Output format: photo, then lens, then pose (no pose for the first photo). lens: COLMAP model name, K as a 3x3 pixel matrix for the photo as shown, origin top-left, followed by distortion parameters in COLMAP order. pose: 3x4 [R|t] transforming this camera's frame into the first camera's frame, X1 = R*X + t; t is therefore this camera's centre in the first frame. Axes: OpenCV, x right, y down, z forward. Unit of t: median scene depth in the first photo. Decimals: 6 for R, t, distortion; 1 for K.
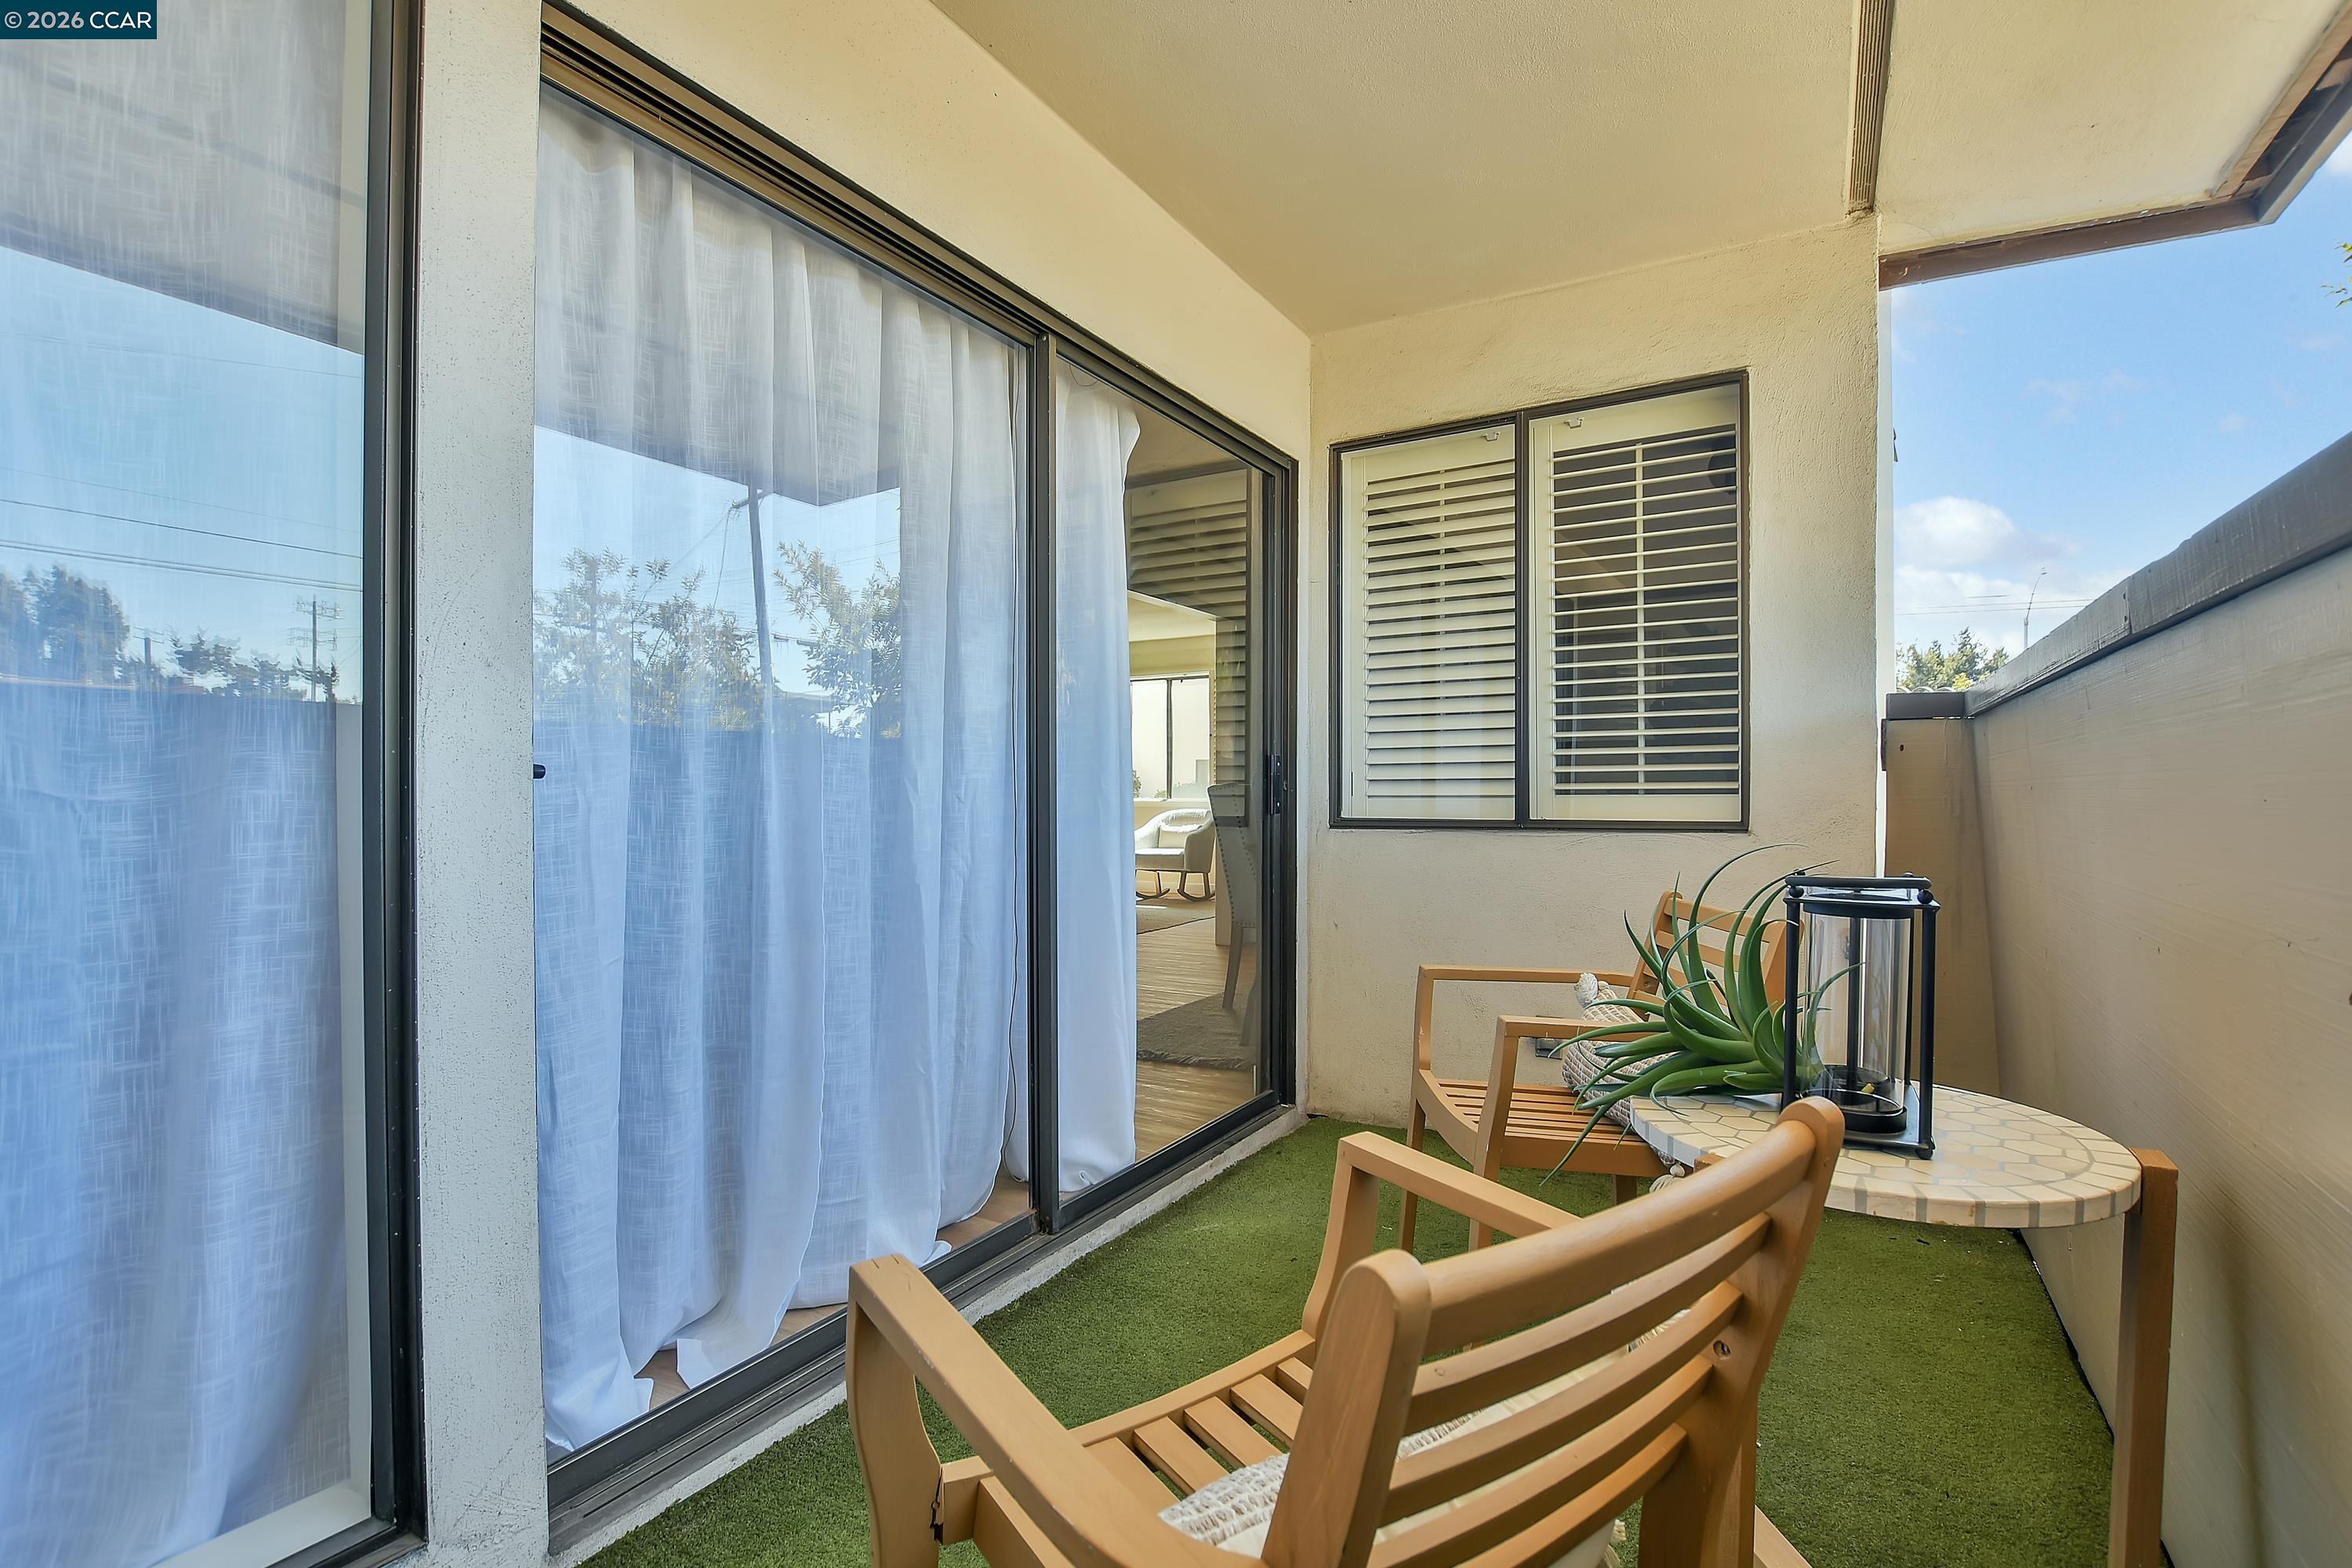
lens RADIAL K [[1126.8, 0, 1161.2], [0, 1126.8, 794.0], [0, 0, 1]] dist [0.003930, 0.000931]
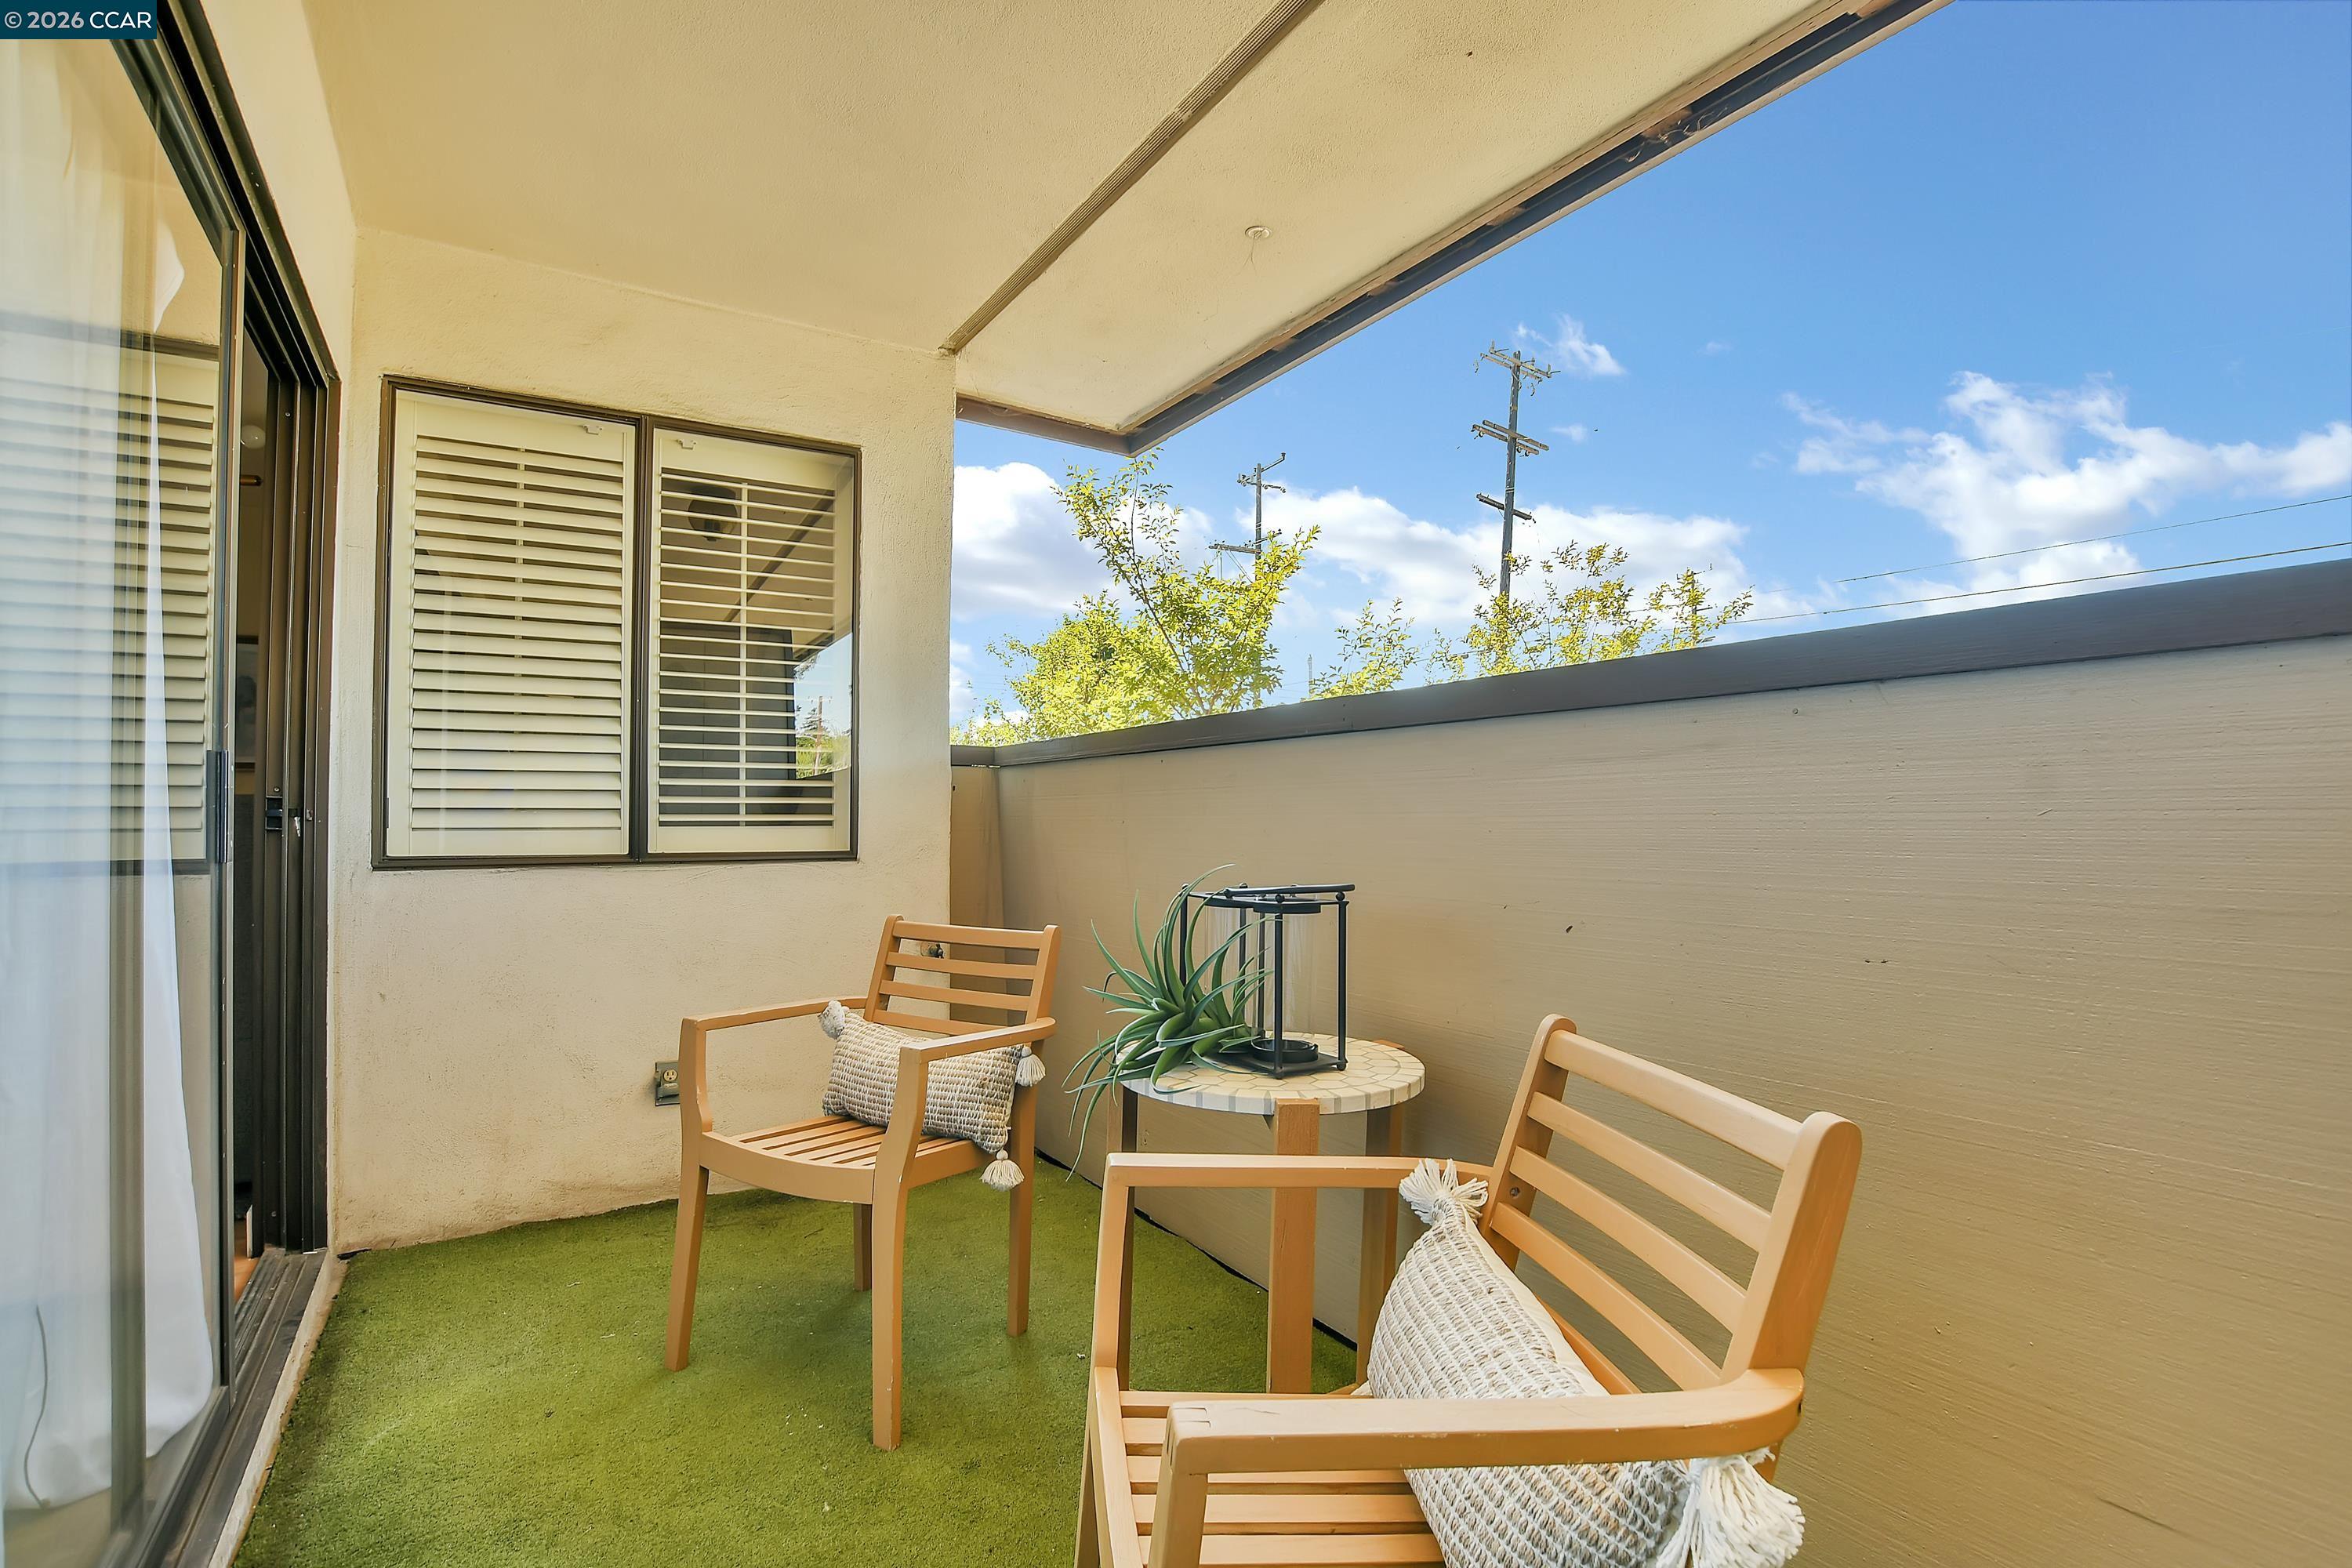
lens RADIAL K [[1126.8, 0, 1155.3], [0, 1126.8, 796.3], [0, 0, 1]] dist [0.003930, 0.000931]
pose [[0.501651, 0.022829, 0.864769, -0.268186], [-0.001702, 0.999676, -0.025403, -0.001392], [-0.865068, 0.011272, 0.501527, 0.167755]]
